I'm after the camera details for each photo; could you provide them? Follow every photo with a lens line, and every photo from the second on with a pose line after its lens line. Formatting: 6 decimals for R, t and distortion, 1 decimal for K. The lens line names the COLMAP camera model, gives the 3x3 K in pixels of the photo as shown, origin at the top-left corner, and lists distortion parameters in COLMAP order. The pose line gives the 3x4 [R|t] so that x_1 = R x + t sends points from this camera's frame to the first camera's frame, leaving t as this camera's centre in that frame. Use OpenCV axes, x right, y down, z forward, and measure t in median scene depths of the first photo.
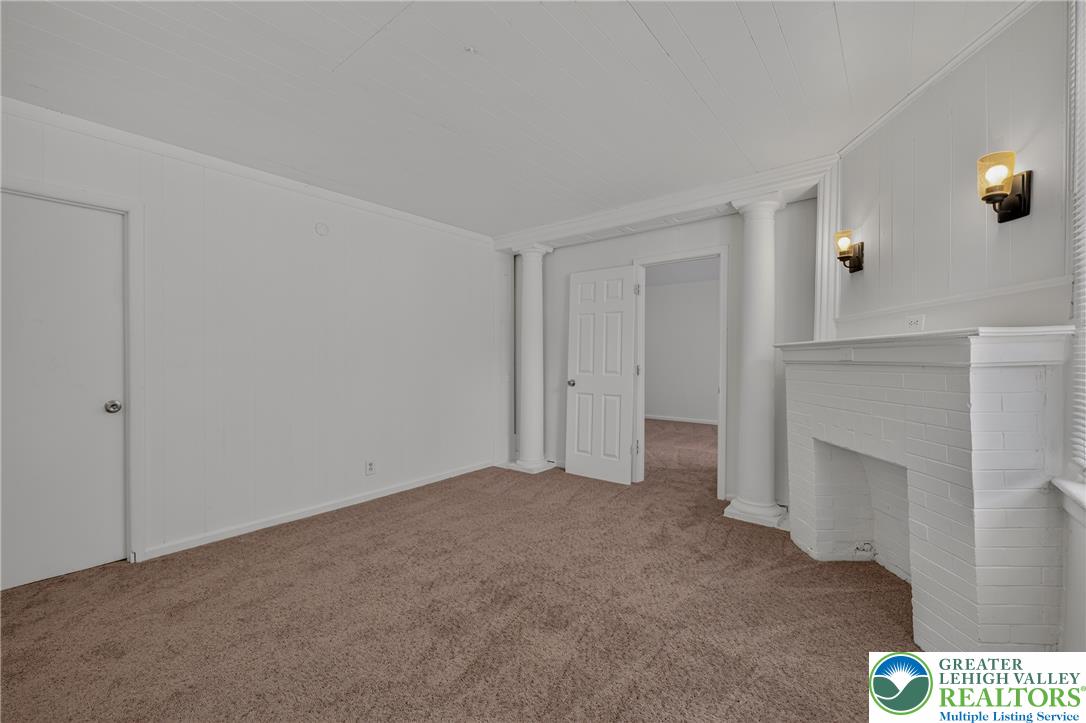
lens RADIAL K [[434.8, 0, 541.3], [0, 434.8, 362.3], [0, 0, 1]] dist [0.000573, 0.000255]
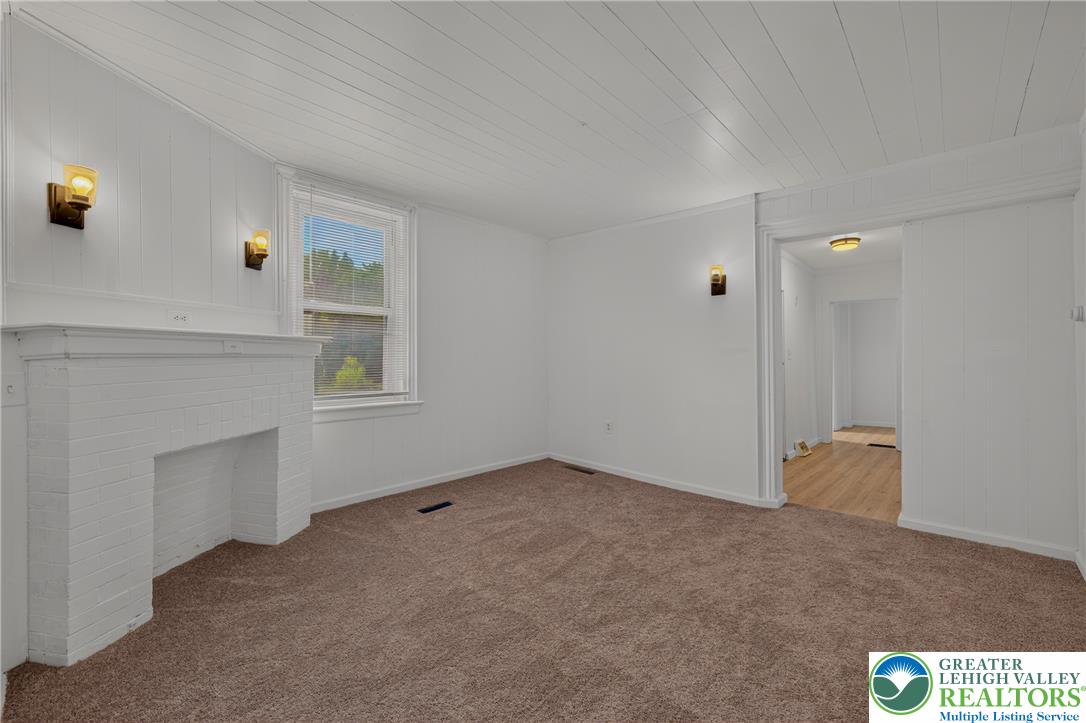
lens RADIAL K [[434.8, 0, 541.3], [0, 434.8, 362.3], [0, 0, 1]] dist [0.000573, 0.000255]
pose [[-0.996317, 0.002401, 0.085711, -0.082800], [0.004048, 0.999810, 0.019057, 0.002151], [-0.085649, 0.019334, -0.996138, 1.339667]]
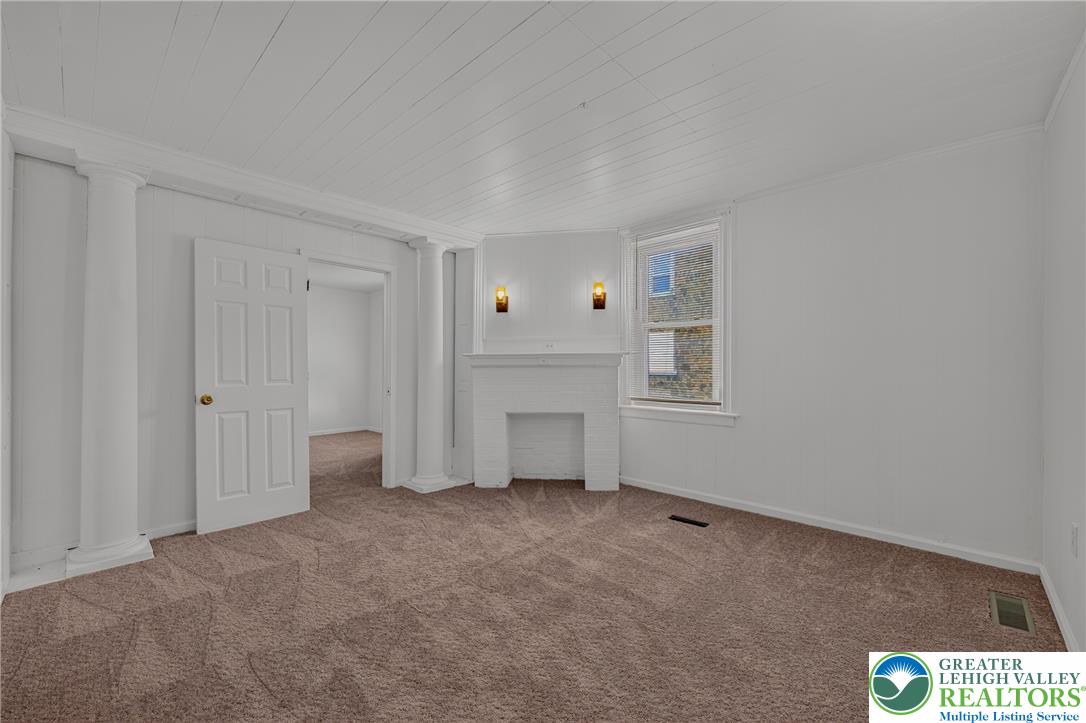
lens RADIAL K [[434.8, 0, 541.3], [0, 434.8, 362.3], [0, 0, 1]] dist [0.000573, 0.000255]
pose [[0.082146, 0.006508, 0.996599, -0.782808], [0.011936, 0.999901, -0.007513, 0.001490], [-0.996549, 0.012513, 0.082060, 0.583717]]
